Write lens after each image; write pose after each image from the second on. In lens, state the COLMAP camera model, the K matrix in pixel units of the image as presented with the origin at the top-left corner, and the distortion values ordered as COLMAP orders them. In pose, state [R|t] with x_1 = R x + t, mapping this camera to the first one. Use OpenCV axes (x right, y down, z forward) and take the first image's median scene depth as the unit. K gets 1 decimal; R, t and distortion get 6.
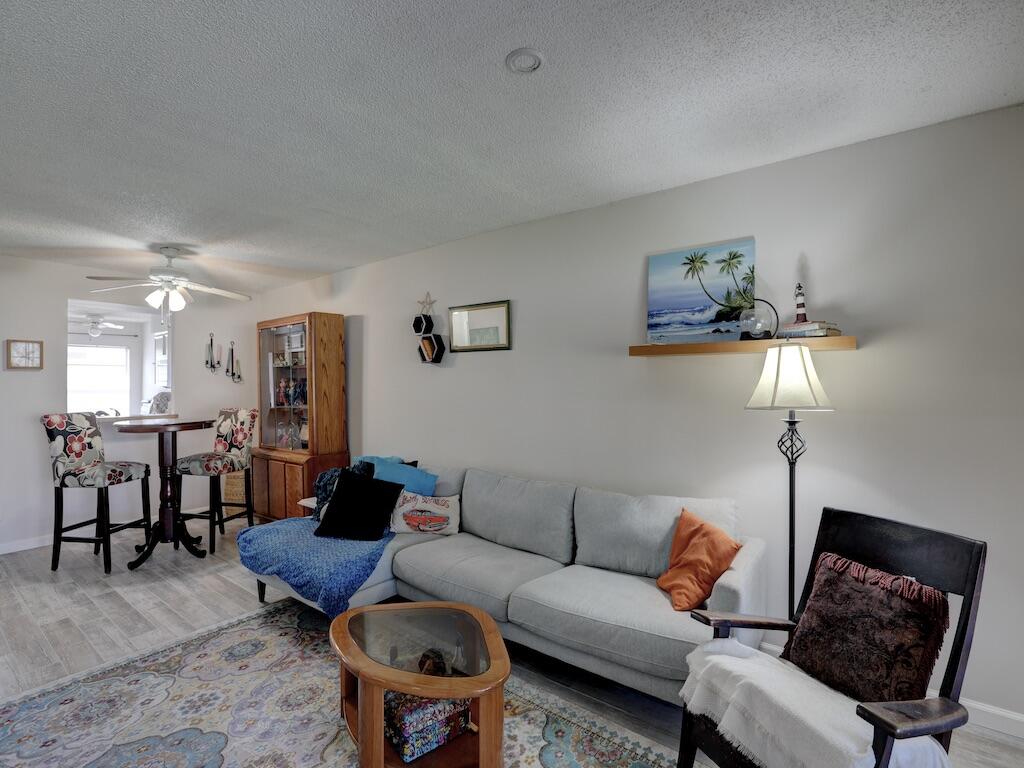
lens RADIAL K [[477.9, 0, 512.9], [0, 477.9, 379.3], [0, 0, 1]] dist [-0.041516, 0.012450]
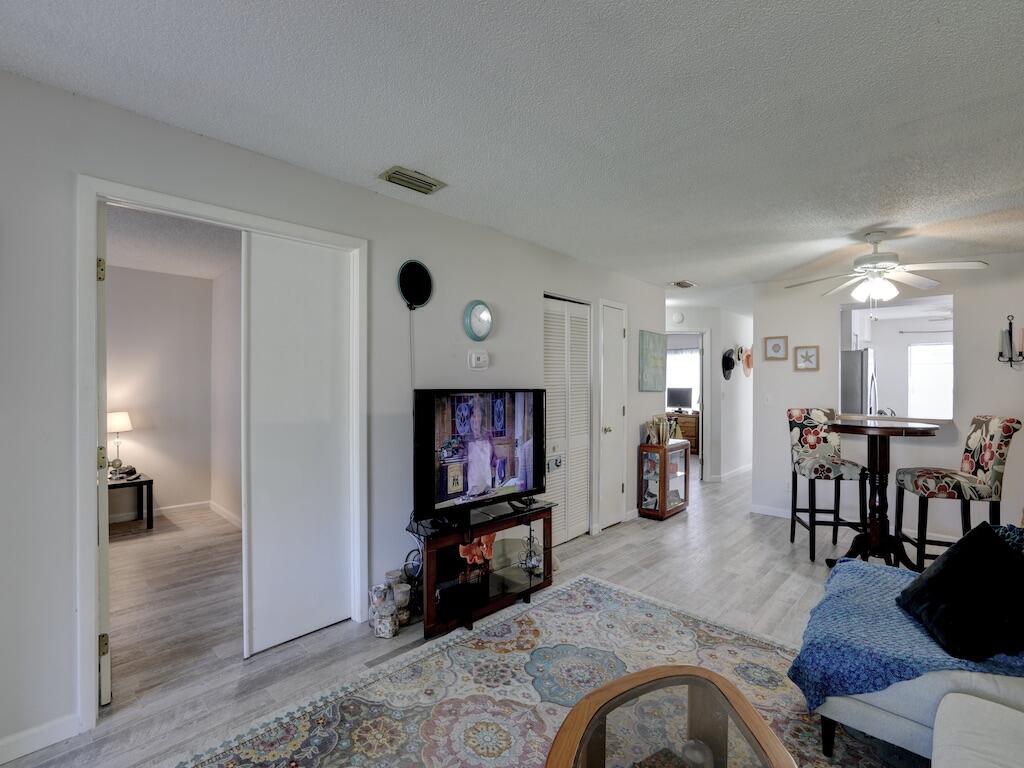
lens RADIAL K [[477.9, 0, 512.9], [0, 477.9, 379.3], [0, 0, 1]] dist [-0.041516, 0.012450]
pose [[-0.117410, -0.006079, -0.993065, 0.261372], [0.006691, 0.999954, -0.006912, 0.005379], [0.993061, -0.007456, -0.117364, 0.430556]]
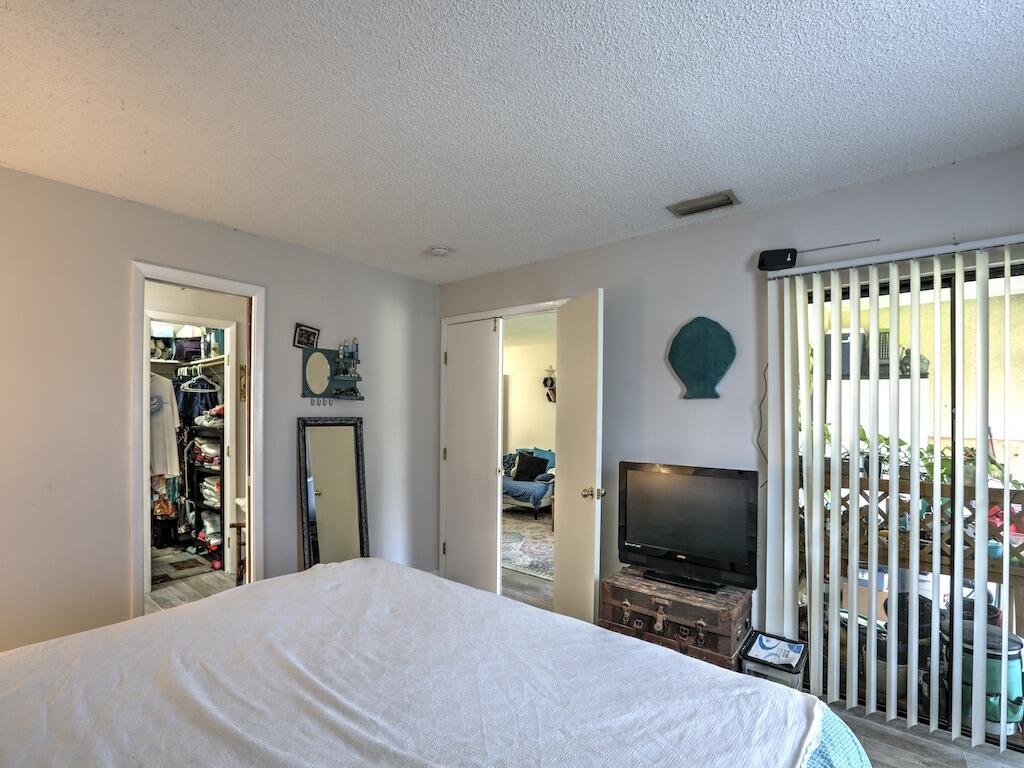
lens RADIAL K [[475.6, 0, 512.9], [0, 475.6, 400.5], [0, 0, 1]] dist [-0.045084, 0.016608]
pose [[0.999164, -0.002406, -0.040820, -0.268978], [0.001876, 0.999913, -0.013027, -0.014609], [0.040847, 0.012940, 0.999082, -1.015412]]
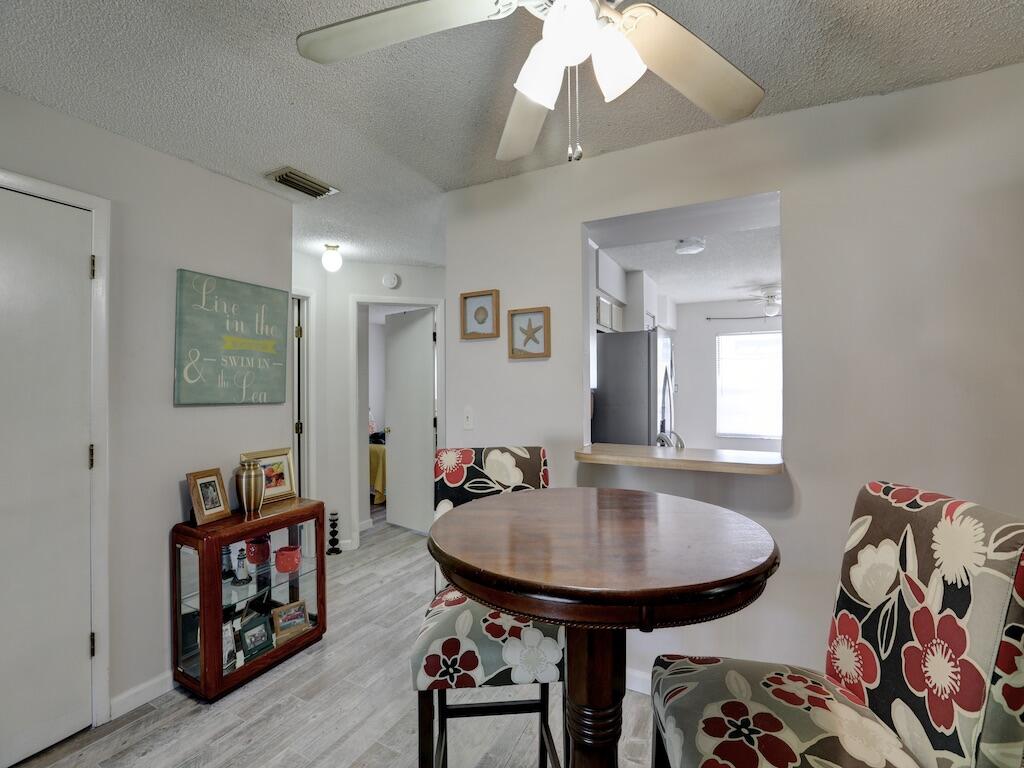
lens RADIAL K [[463.8, 0, 510.6], [0, 463.8, 379.5], [0, 0, 1]] dist [-0.045029, 0.012057]
pose [[0.150546, -0.009880, -0.988554, -0.518709], [0.014977, 0.999858, -0.007712, 0.011001], [0.988490, -0.013644, 0.150672, 0.974662]]
